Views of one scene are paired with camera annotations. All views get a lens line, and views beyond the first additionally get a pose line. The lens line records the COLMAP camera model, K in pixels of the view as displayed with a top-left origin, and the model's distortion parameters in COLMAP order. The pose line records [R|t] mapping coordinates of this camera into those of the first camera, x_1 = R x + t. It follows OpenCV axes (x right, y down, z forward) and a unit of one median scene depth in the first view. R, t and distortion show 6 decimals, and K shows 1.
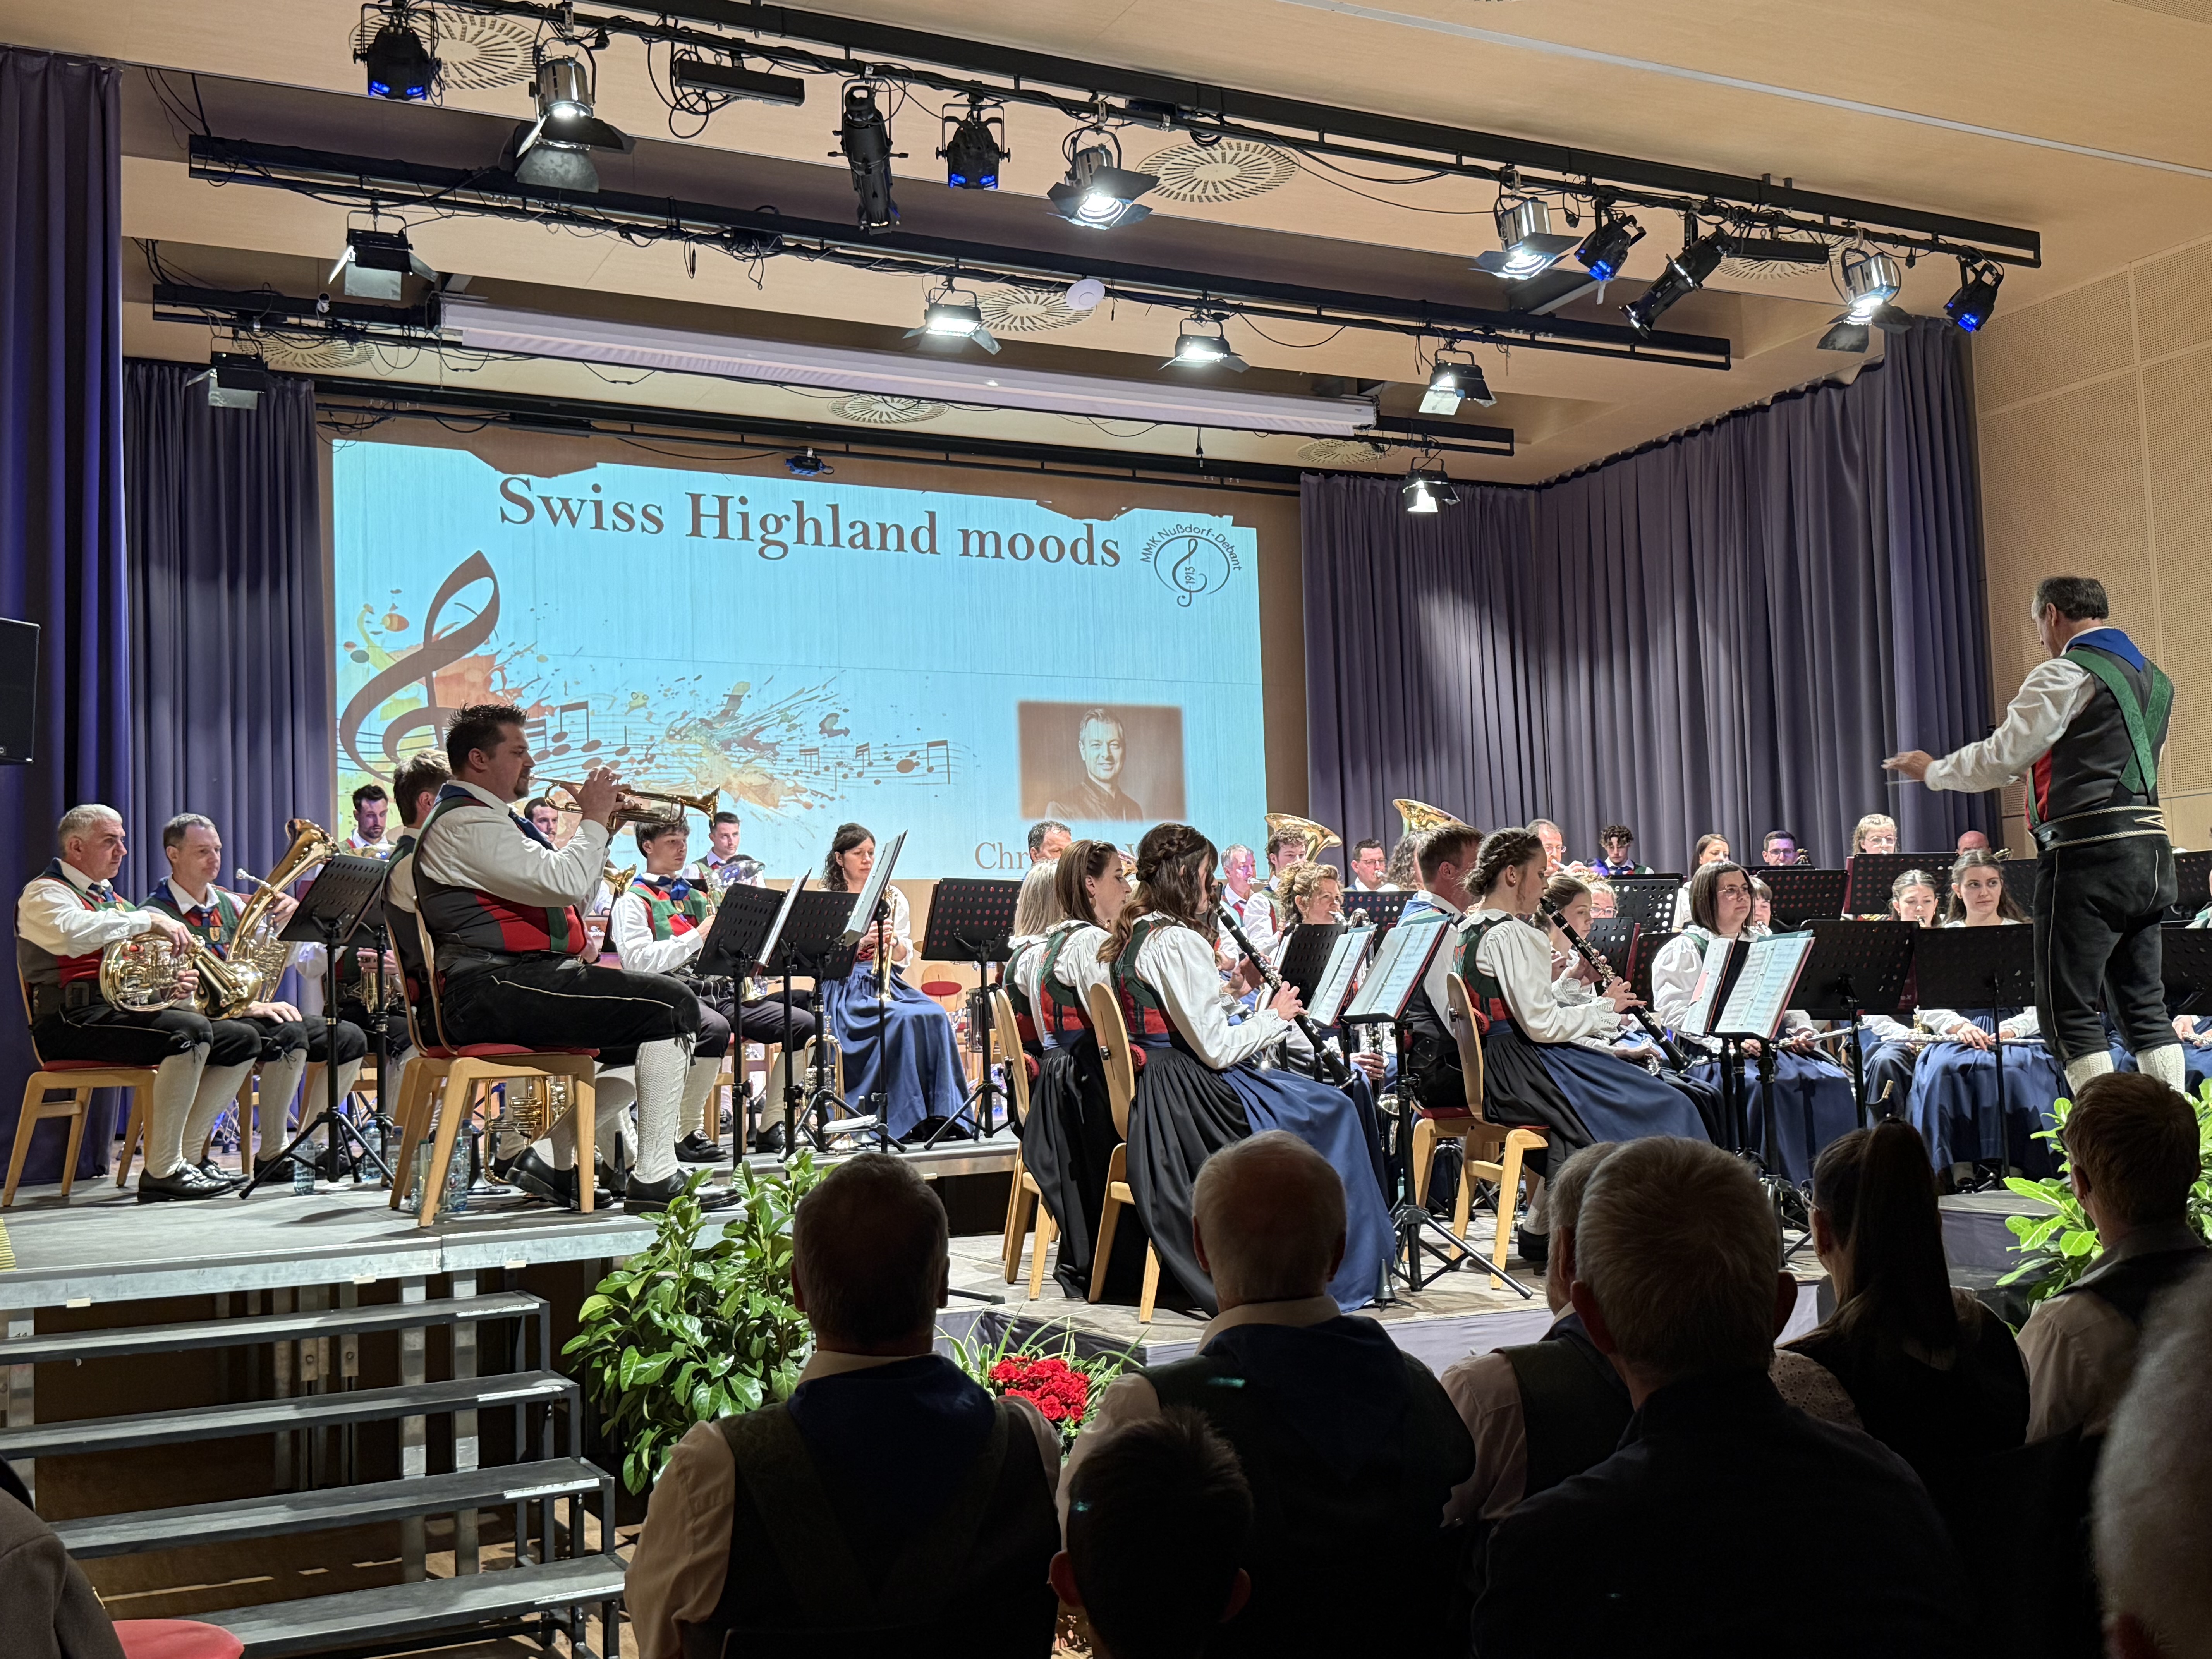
lens RADIAL K [[2257.4, 0, 1106.0], [0, 2257.4, 829.5], [0, 0, 1]] dist [0.200863, -0.400917]
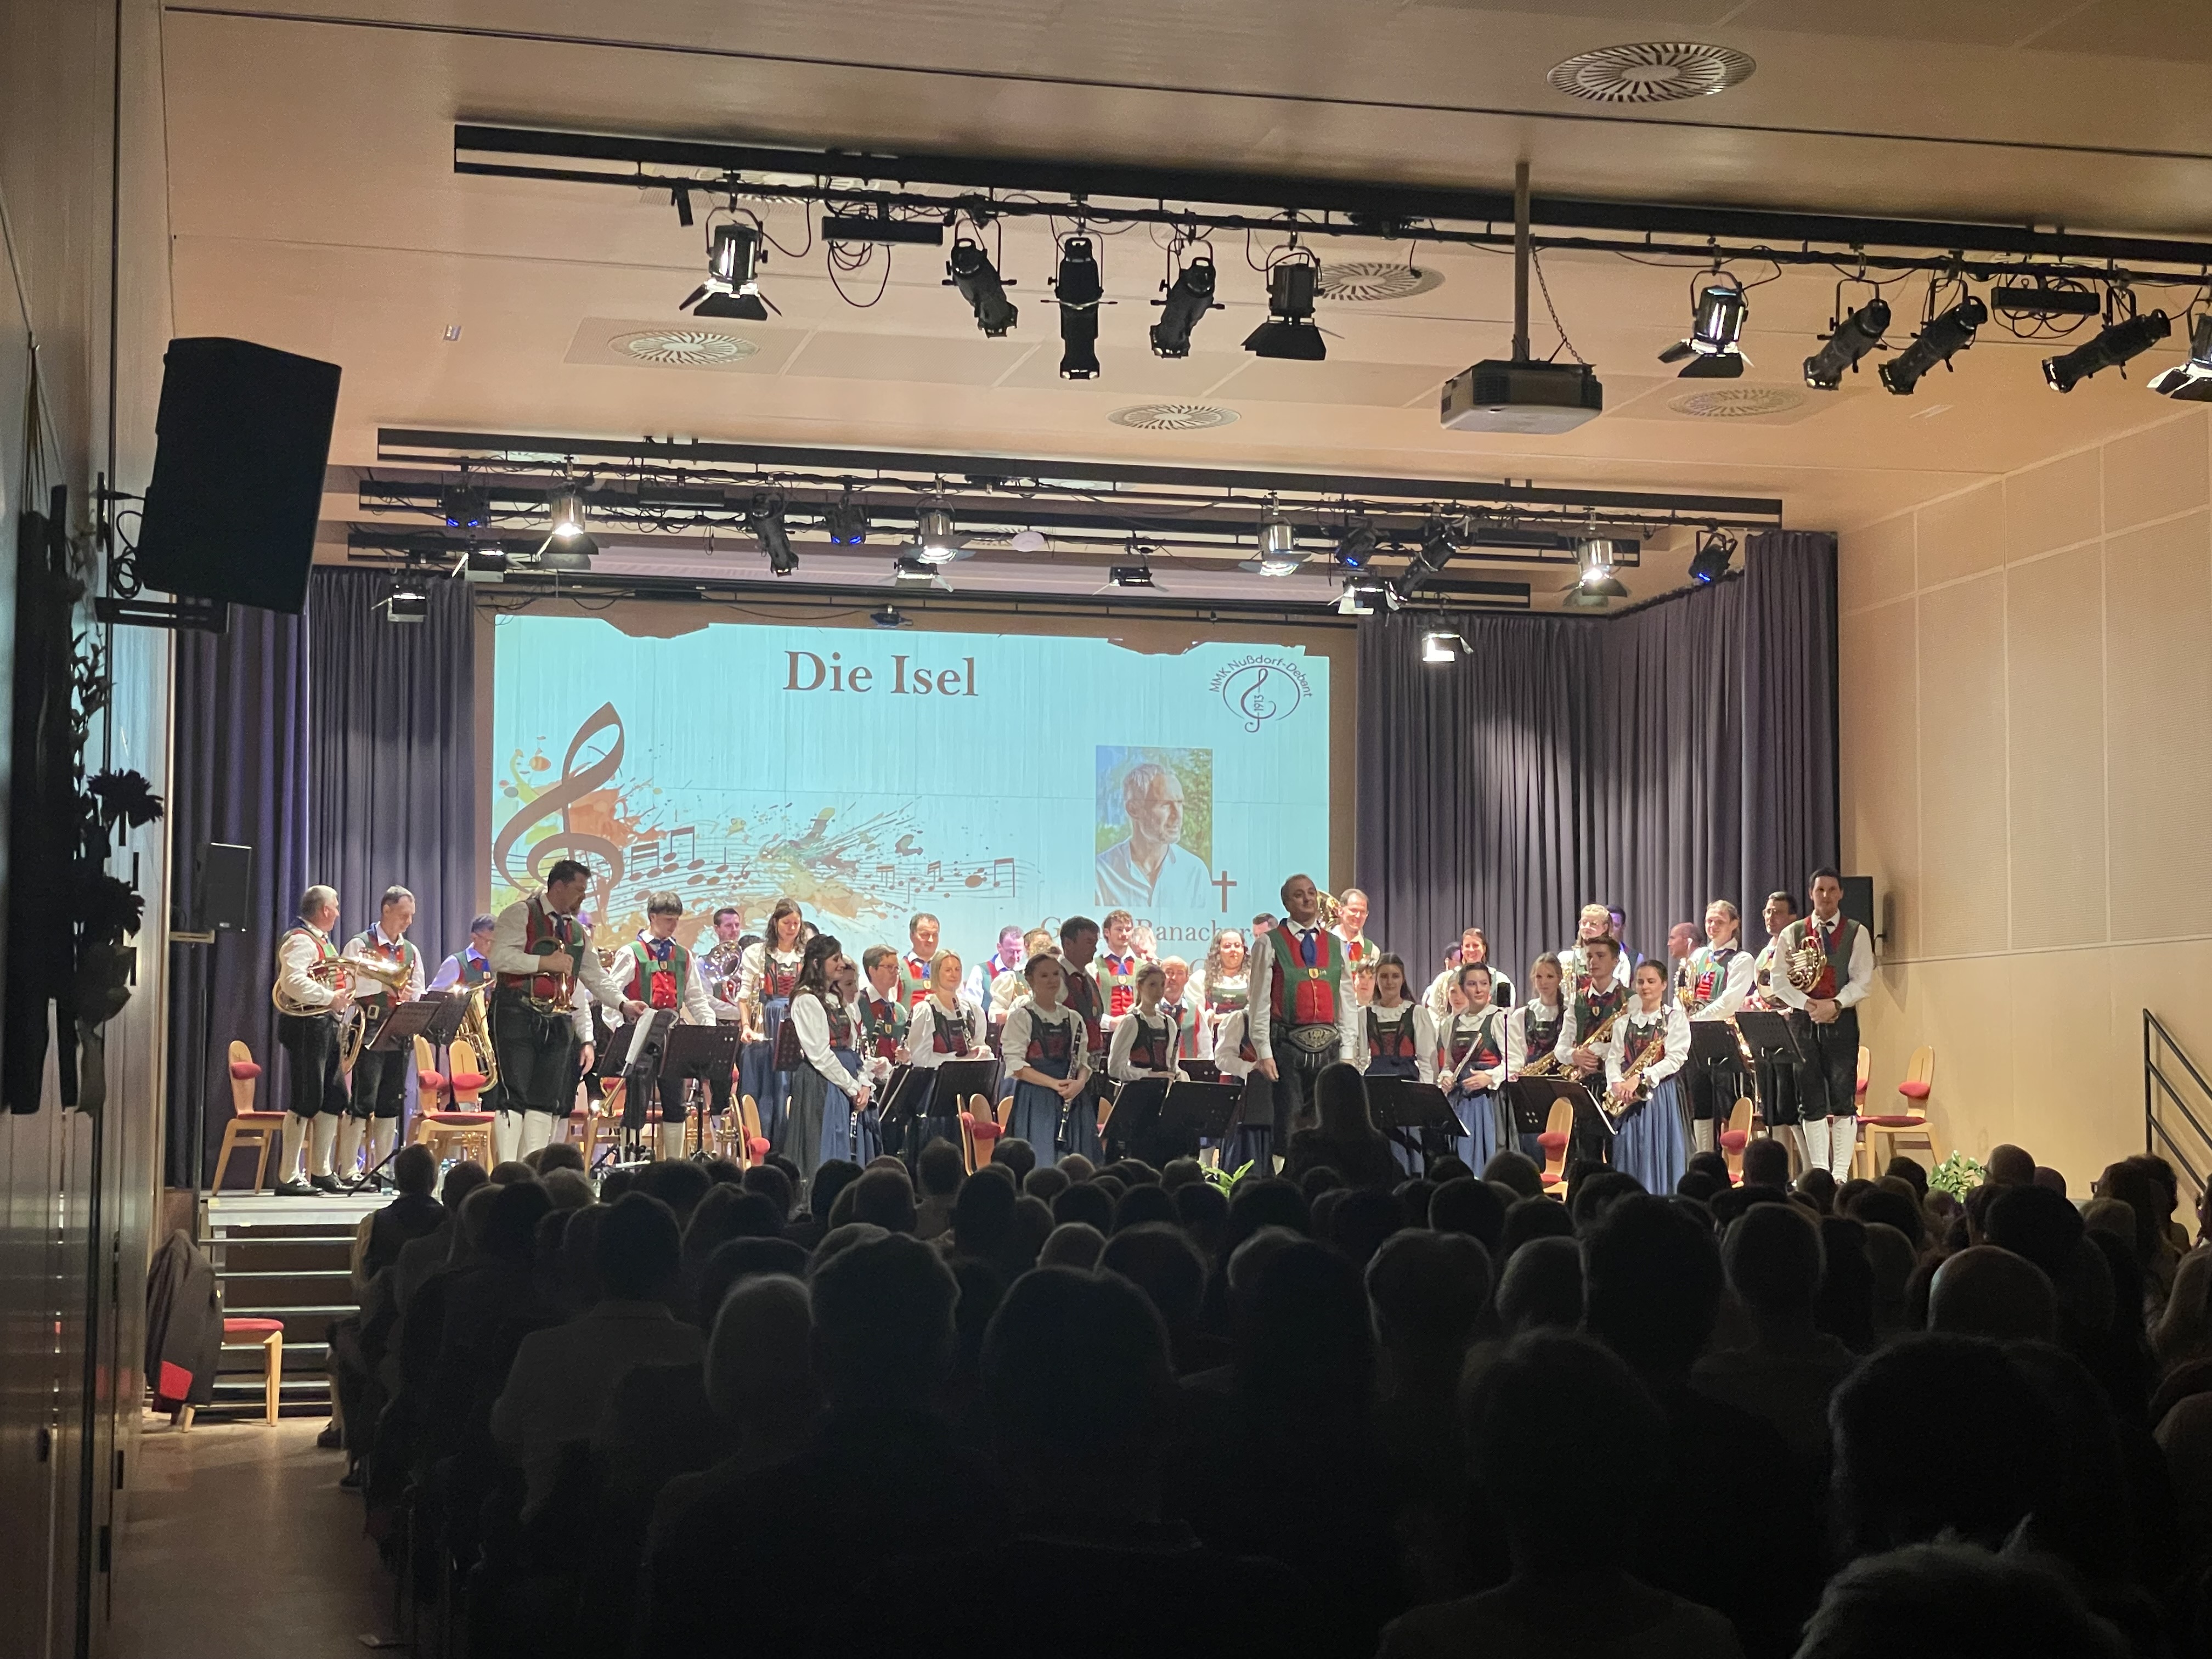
lens RADIAL K [[3611.0, 0, 1106.0], [0, 3611.0, 829.5], [0, 0, 1]] dist [0.118344, 0.003338]
pose [[0.974588, 0.022771, -0.222844, 0.421834], [-0.020806, 0.999721, 0.011162, -0.084593], [0.223036, -0.006242, 0.974790, -0.826238]]
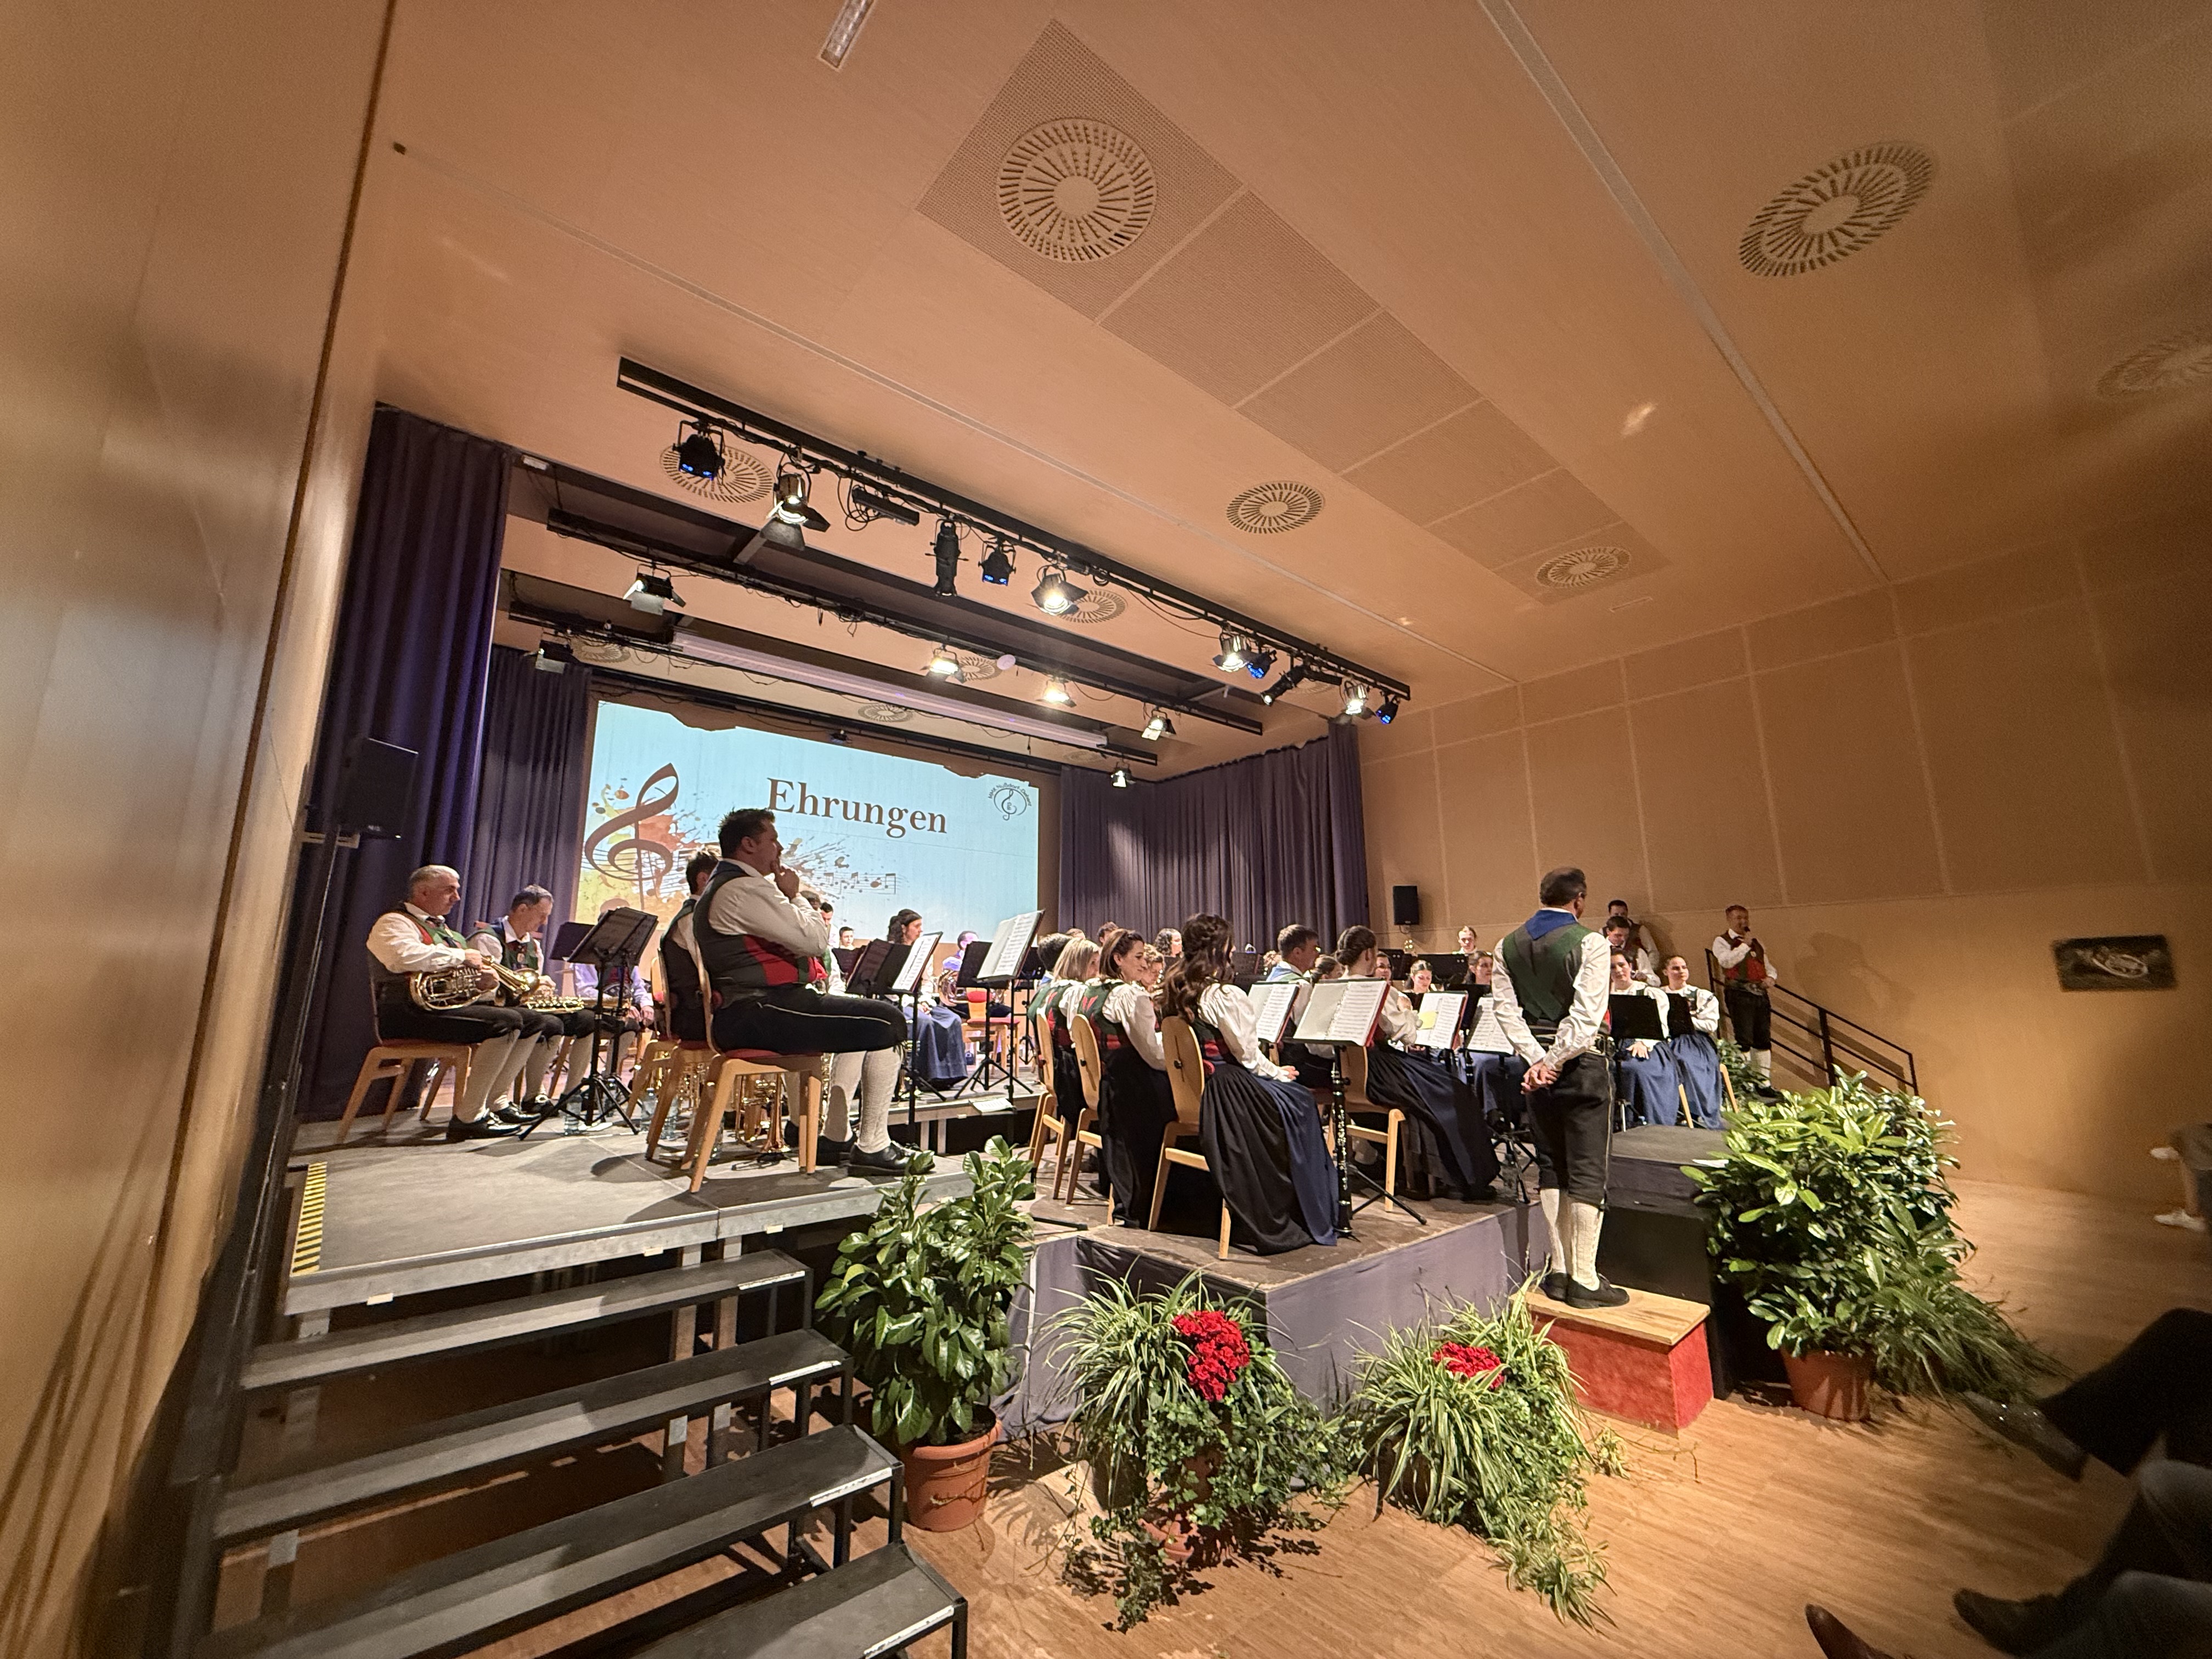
lens RADIAL K [[879.7, 0, 1106.0], [0, 879.7, 829.5], [0, 0, 1]] dist [-0.000116, -0.000013]
pose [[0.969450, 0.074329, 0.233757, -0.084639], [-0.048039, 0.992061, -0.116224, 0.006358], [-0.240540, 0.101444, 0.965324, 0.185063]]
